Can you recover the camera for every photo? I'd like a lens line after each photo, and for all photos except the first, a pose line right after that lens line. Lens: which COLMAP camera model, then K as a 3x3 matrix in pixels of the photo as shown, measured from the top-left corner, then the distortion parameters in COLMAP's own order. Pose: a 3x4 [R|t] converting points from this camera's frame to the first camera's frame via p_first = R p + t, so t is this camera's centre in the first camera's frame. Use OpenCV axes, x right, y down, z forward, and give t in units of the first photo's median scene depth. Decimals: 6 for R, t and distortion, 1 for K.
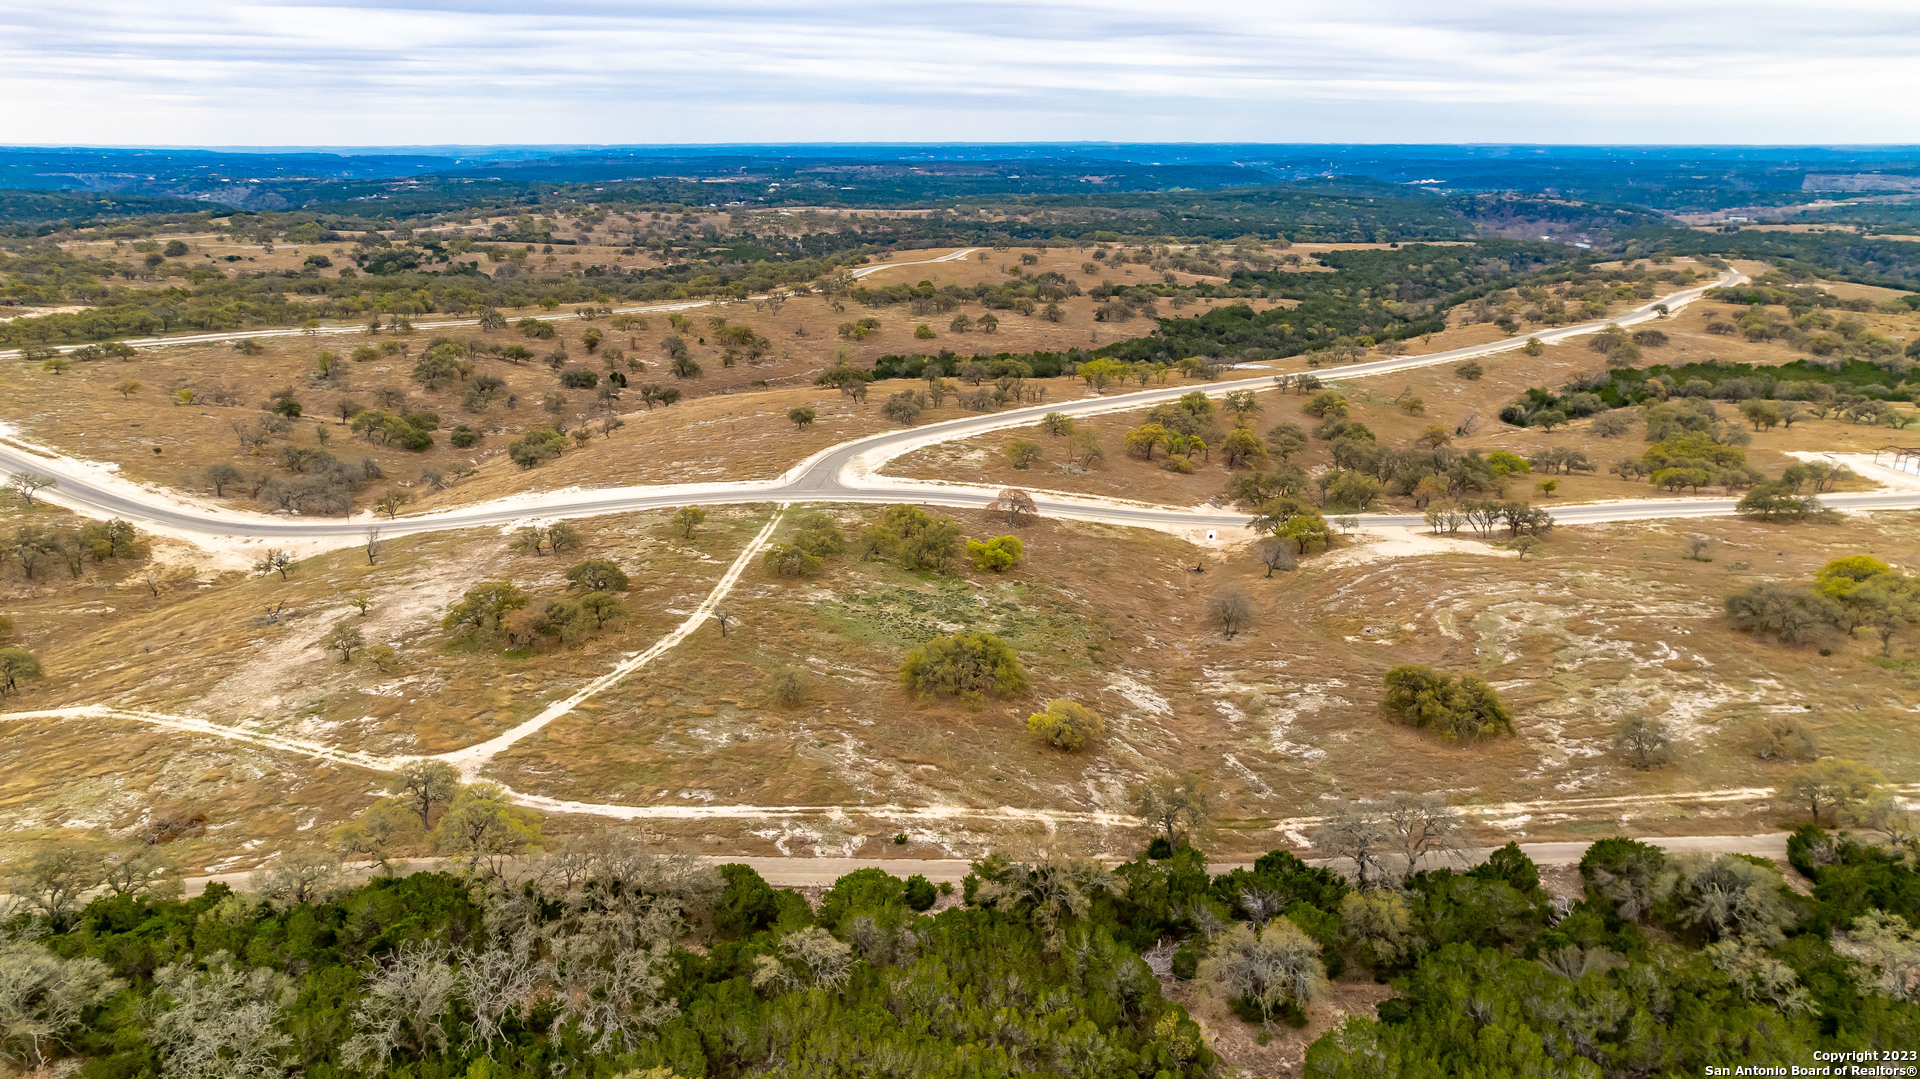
lens RADIAL K [[1252.0, 0, 962.4], [0, 1252.0, 538.4], [0, 0, 1]] dist [-0.055173, 0.062996]
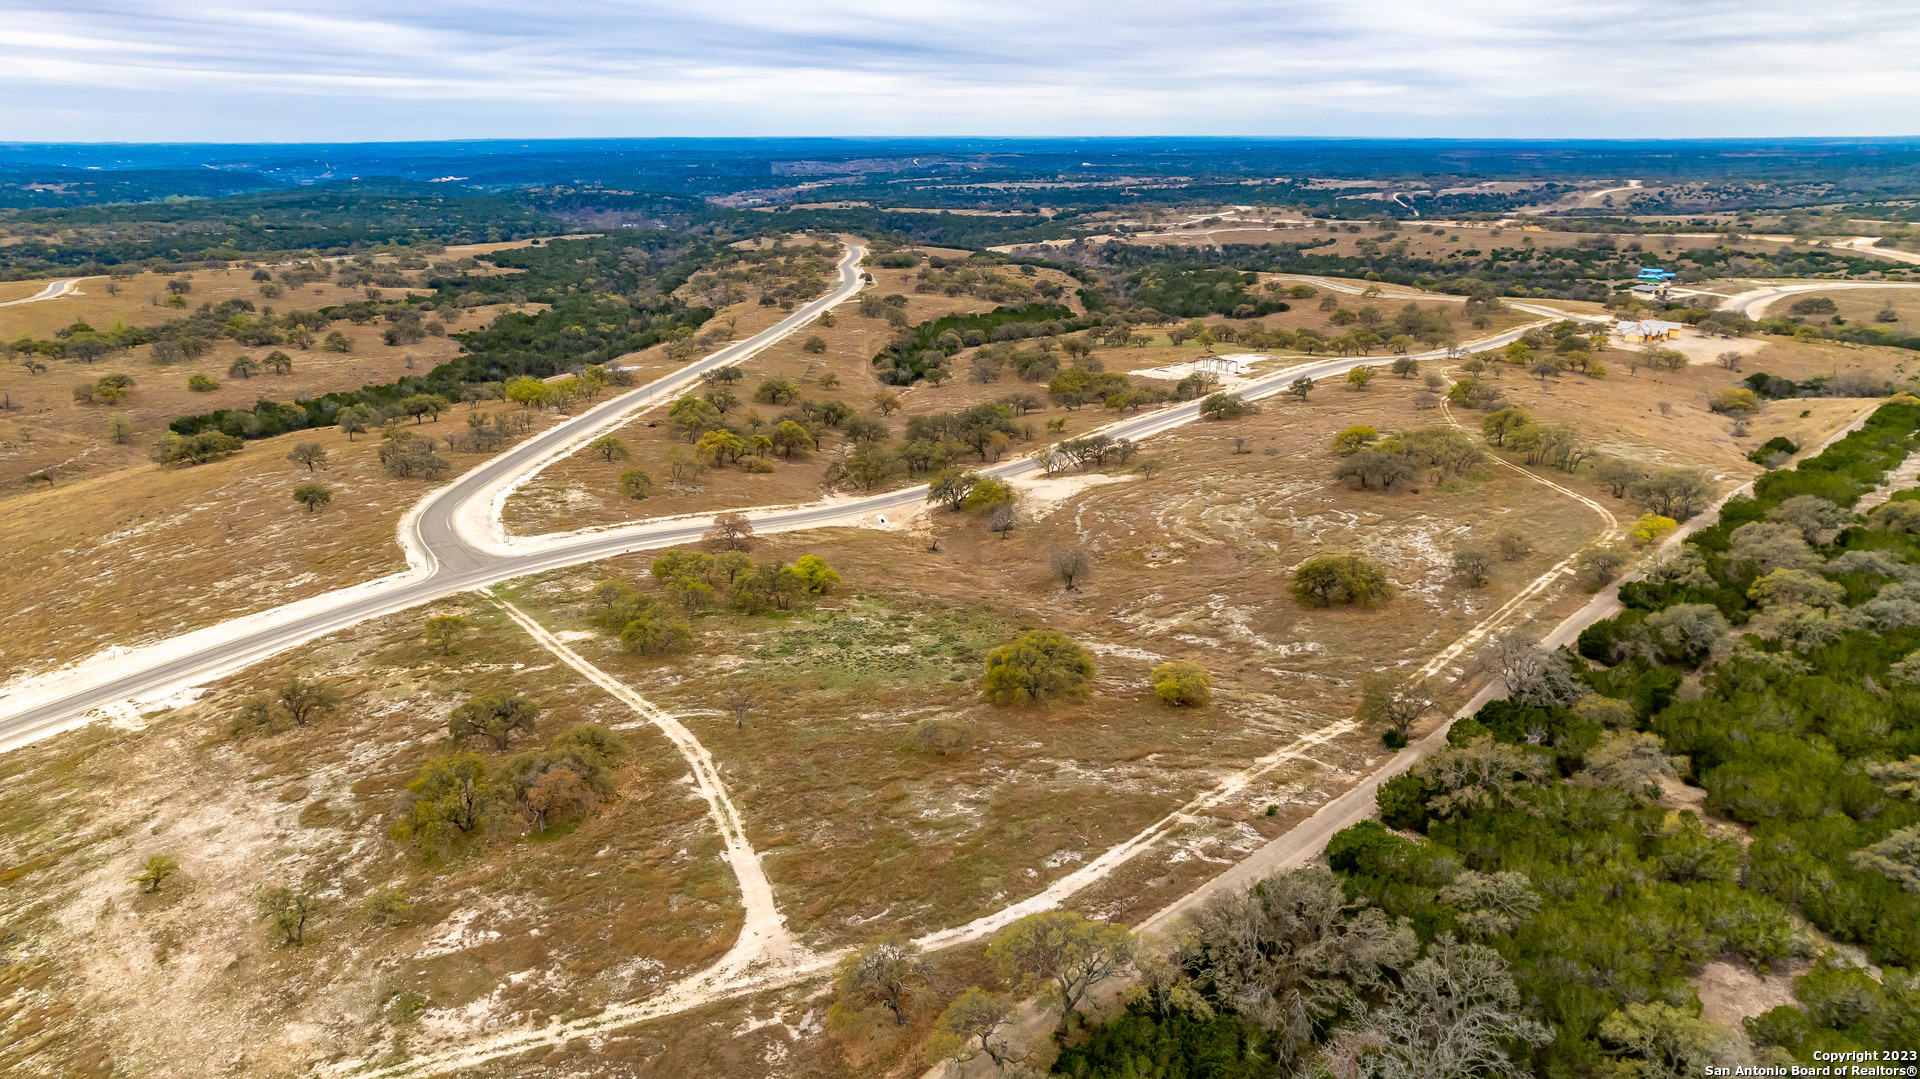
lens RADIAL K [[1254.5, 0, 962.3], [0, 1254.5, 498.2], [0, 0, 1]] dist [-0.051828, 0.071556]
pose [[0.729752, -0.196884, 0.654751, -0.405033], [0.215025, 0.975138, 0.053569, -0.057859], [-0.649019, 0.101695, 0.753944, 0.165611]]
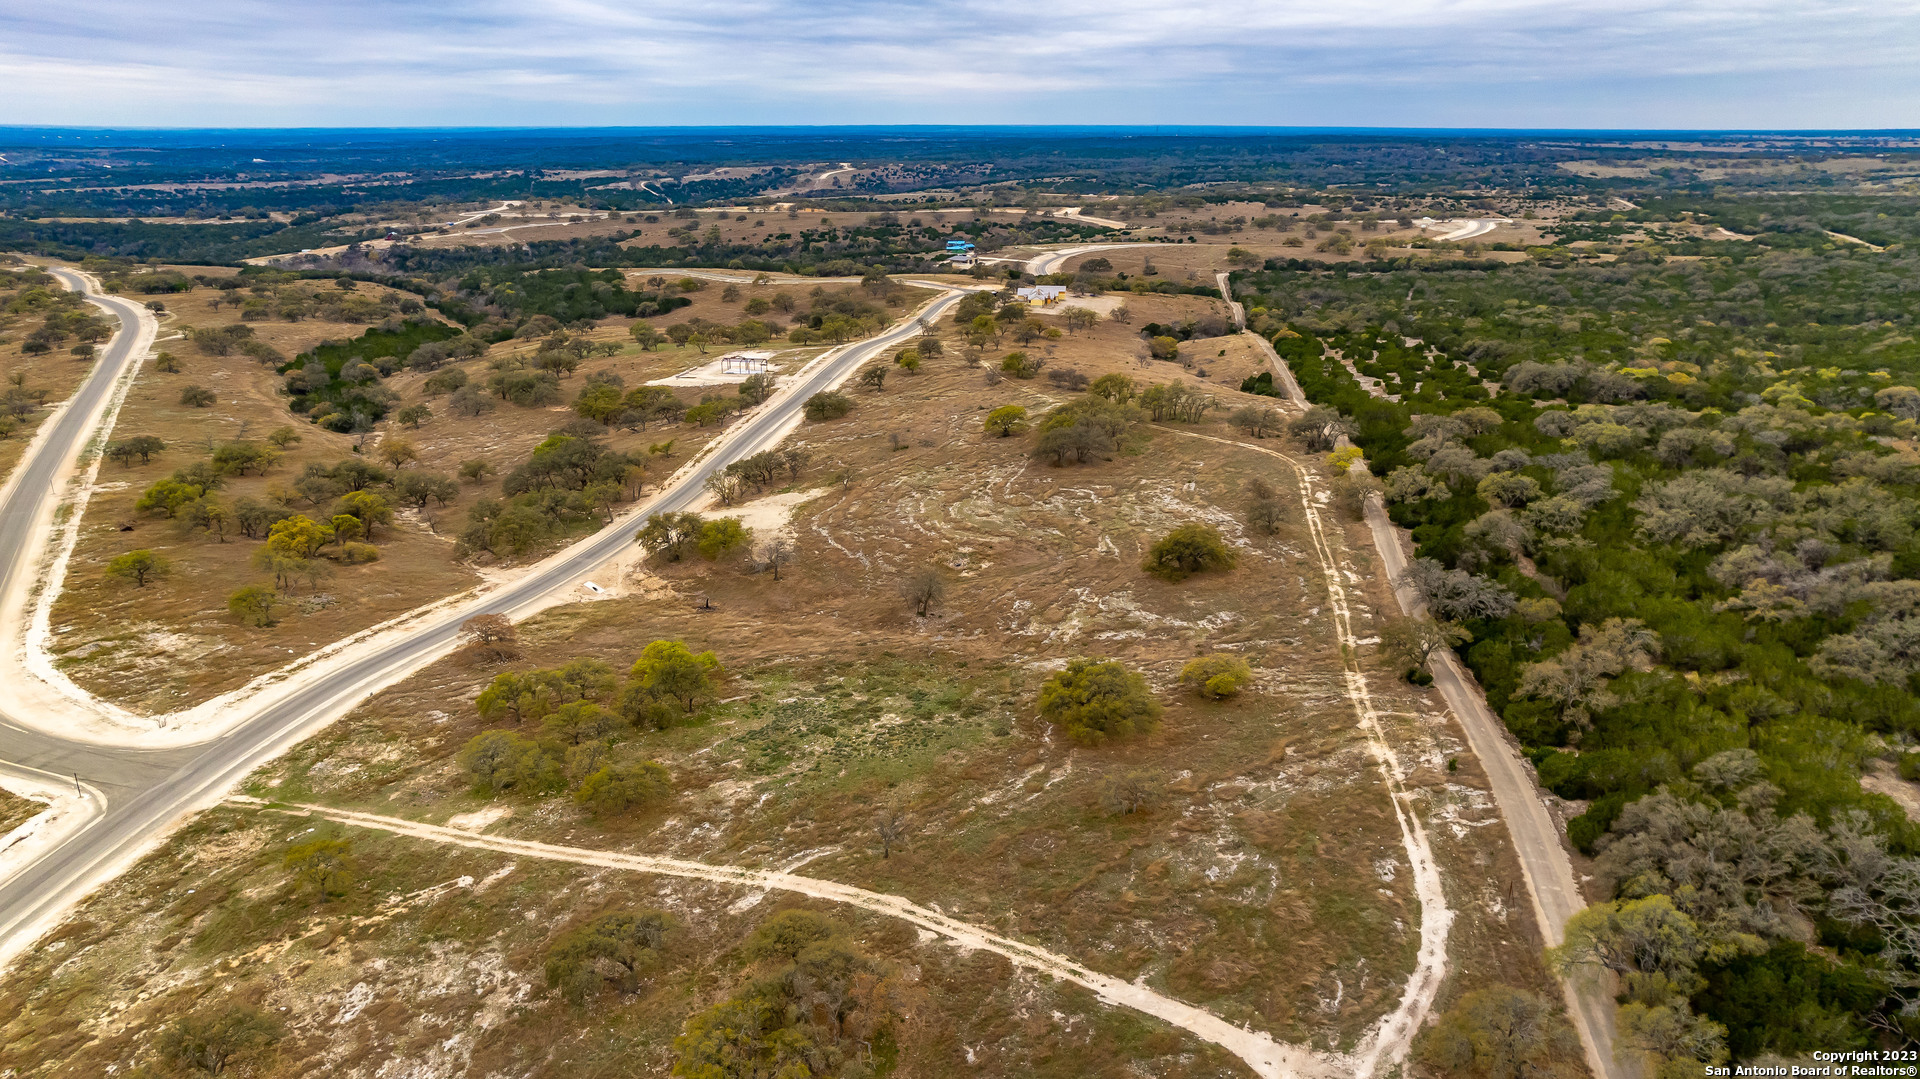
lens RADIAL K [[1290.5, 0, 954.3], [0, 1290.5, 482.1], [0, 0, 1]] dist [-0.072559, 0.106093]
pose [[0.210326, -0.268865, 0.939933, -0.525451], [0.302714, 0.932099, 0.198886, -0.160907], [-0.929584, 0.242700, 0.277433, 0.482730]]
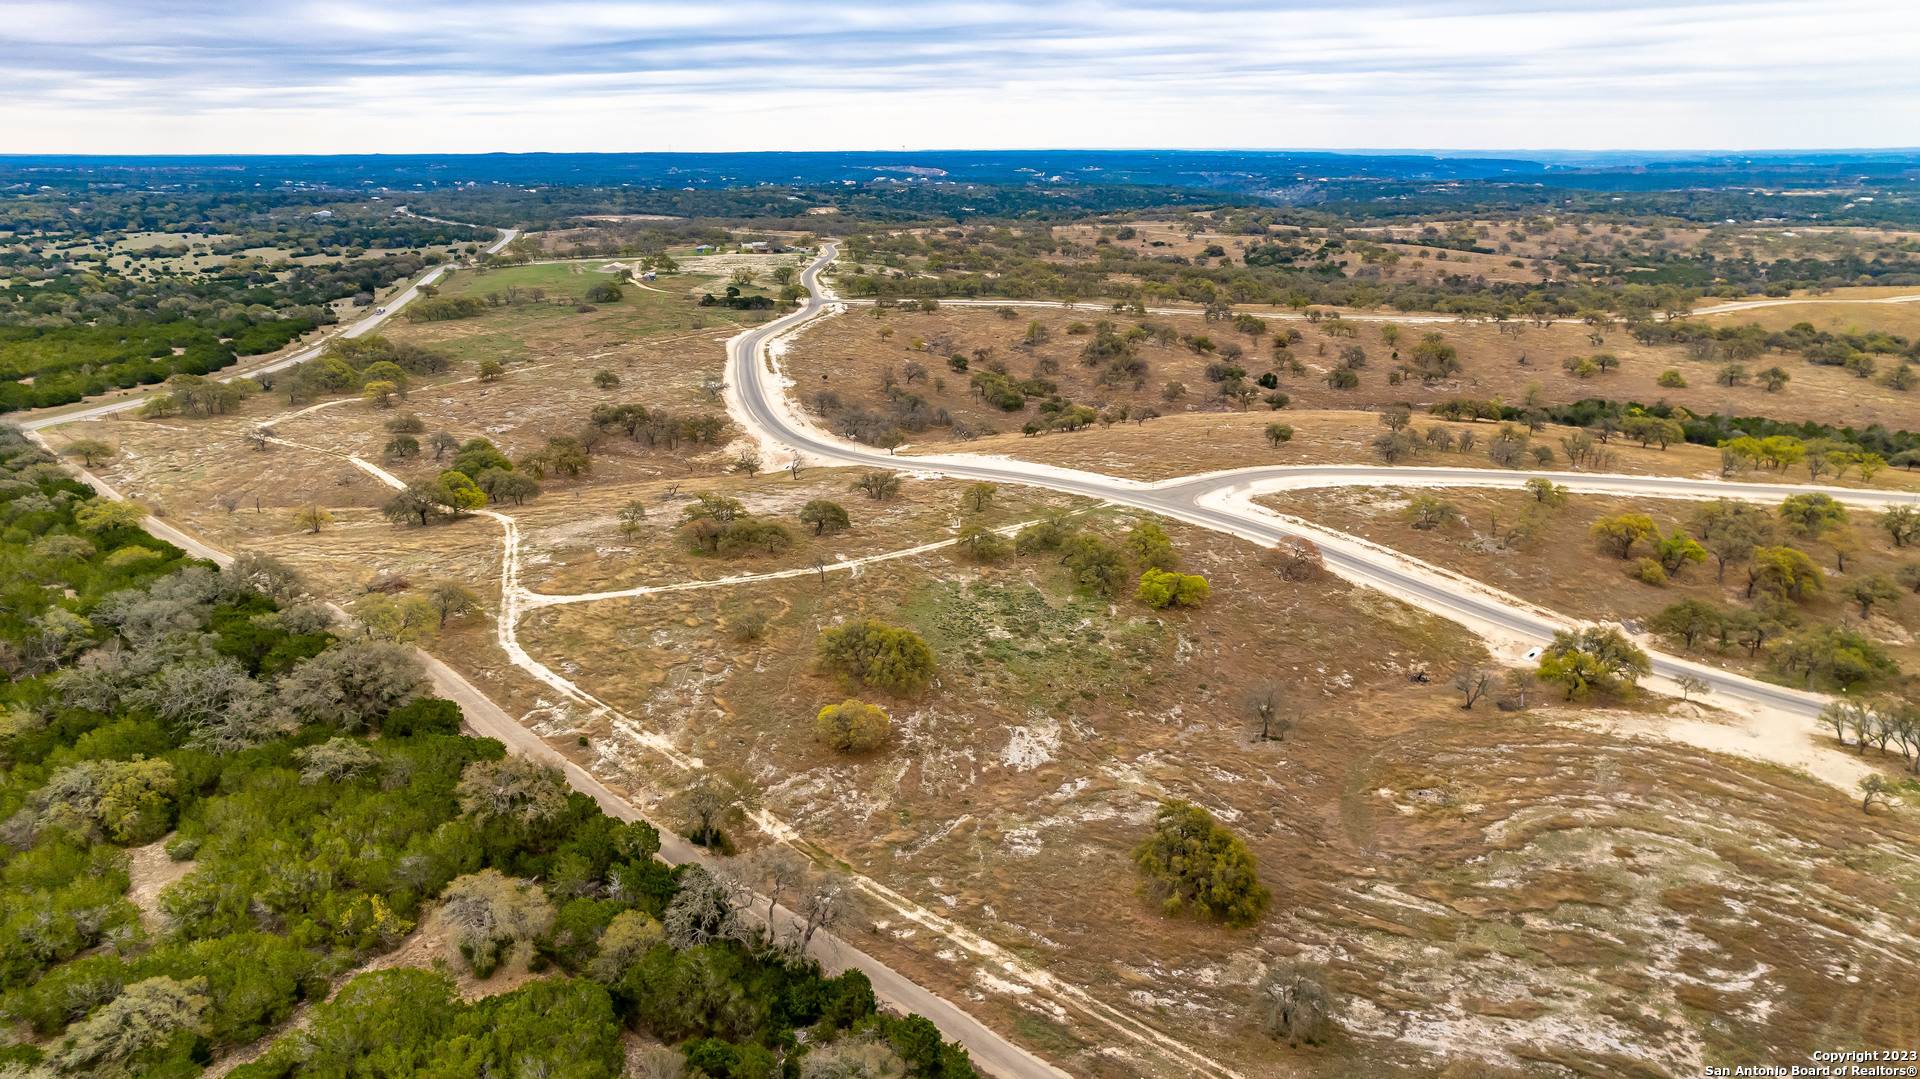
lens RADIAL K [[1254.5, 0, 962.3], [0, 1254.5, 498.2], [0, 0, 1]] dist [-0.051828, 0.071556]
pose [[0.686532, 0.196209, -0.700126, 0.454725], [-0.219476, 0.973909, 0.057722, -0.060086], [0.693184, 0.114033, 0.711682, 0.178818]]
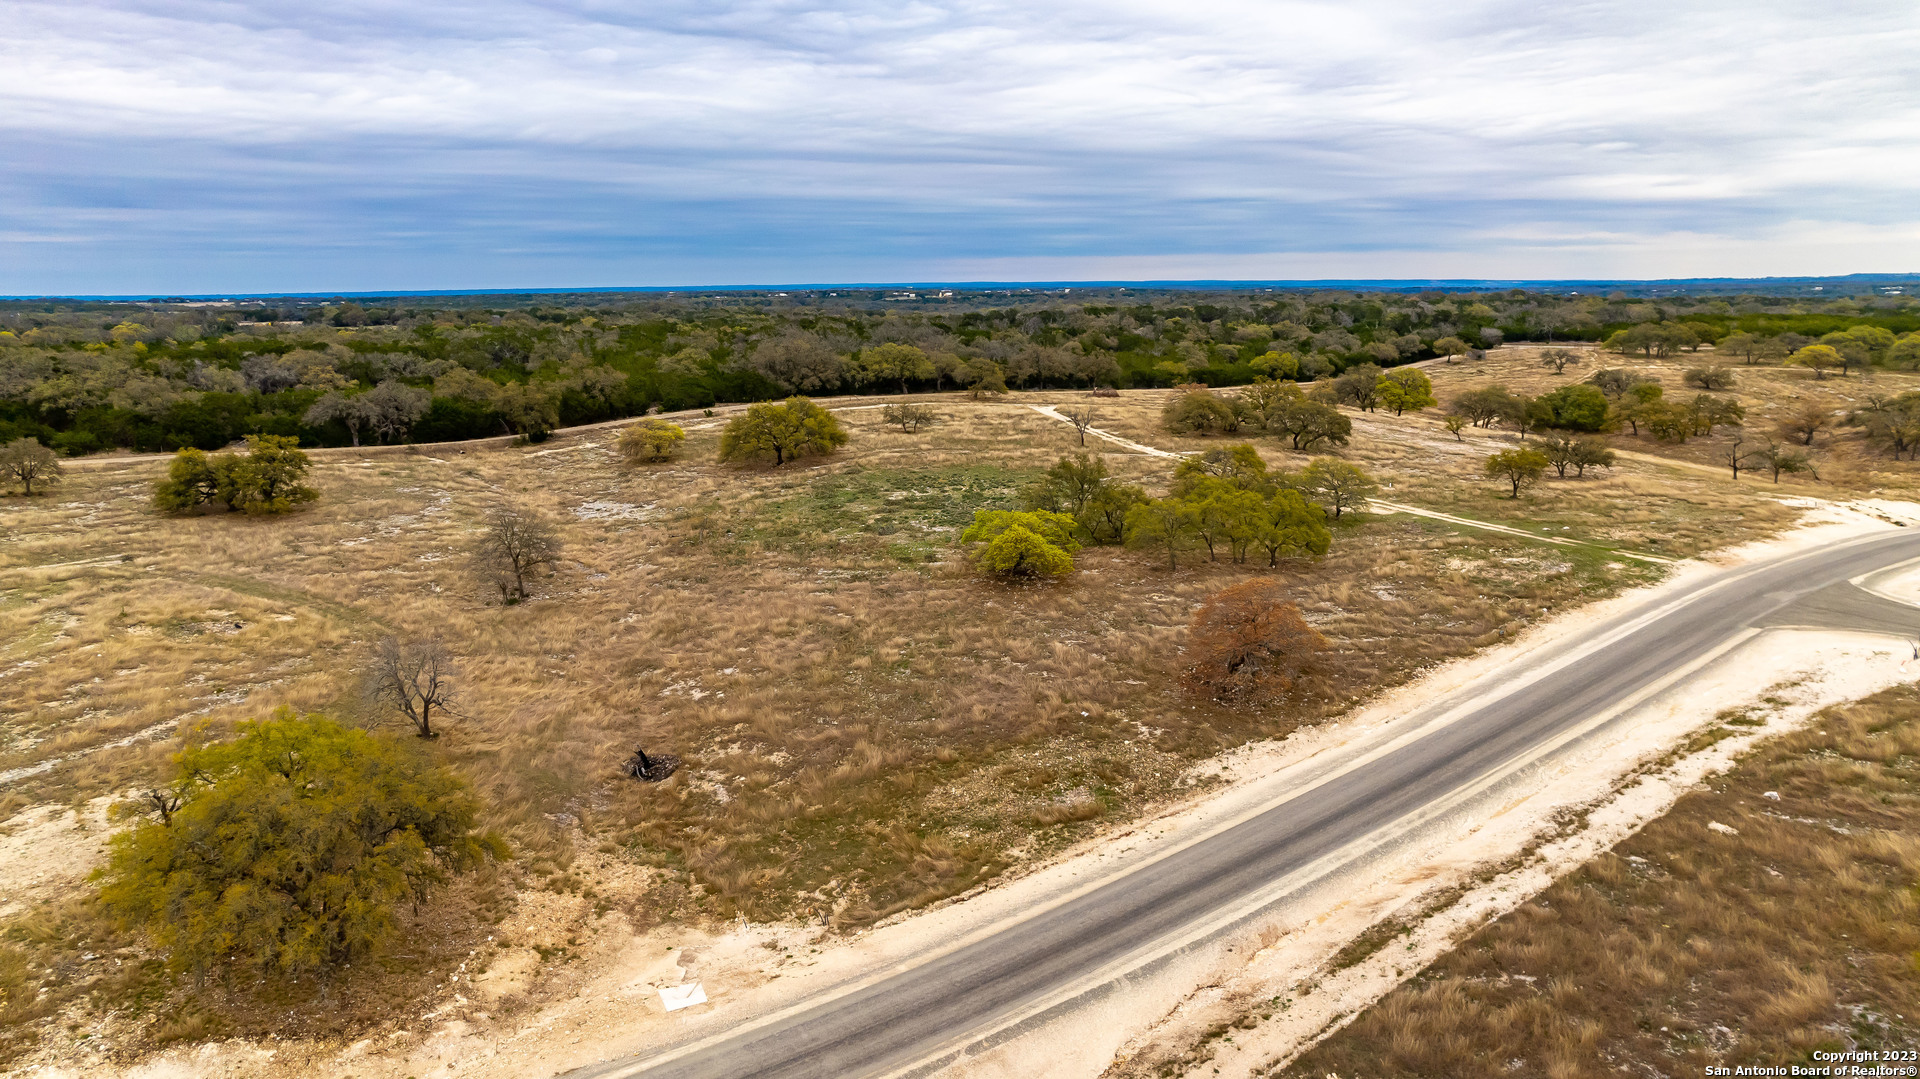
lens RADIAL K [[1220.0, 0, 963.9], [0, 1220.0, 541.2], [0, 0, 1]] dist [-0.019060, 0.017295]
pose [[-0.829746, 0.122882, -0.544447, 0.249160], [-0.163333, 0.879303, 0.447380, -0.163011], [0.533708, 0.460138, -0.709527, 1.079147]]
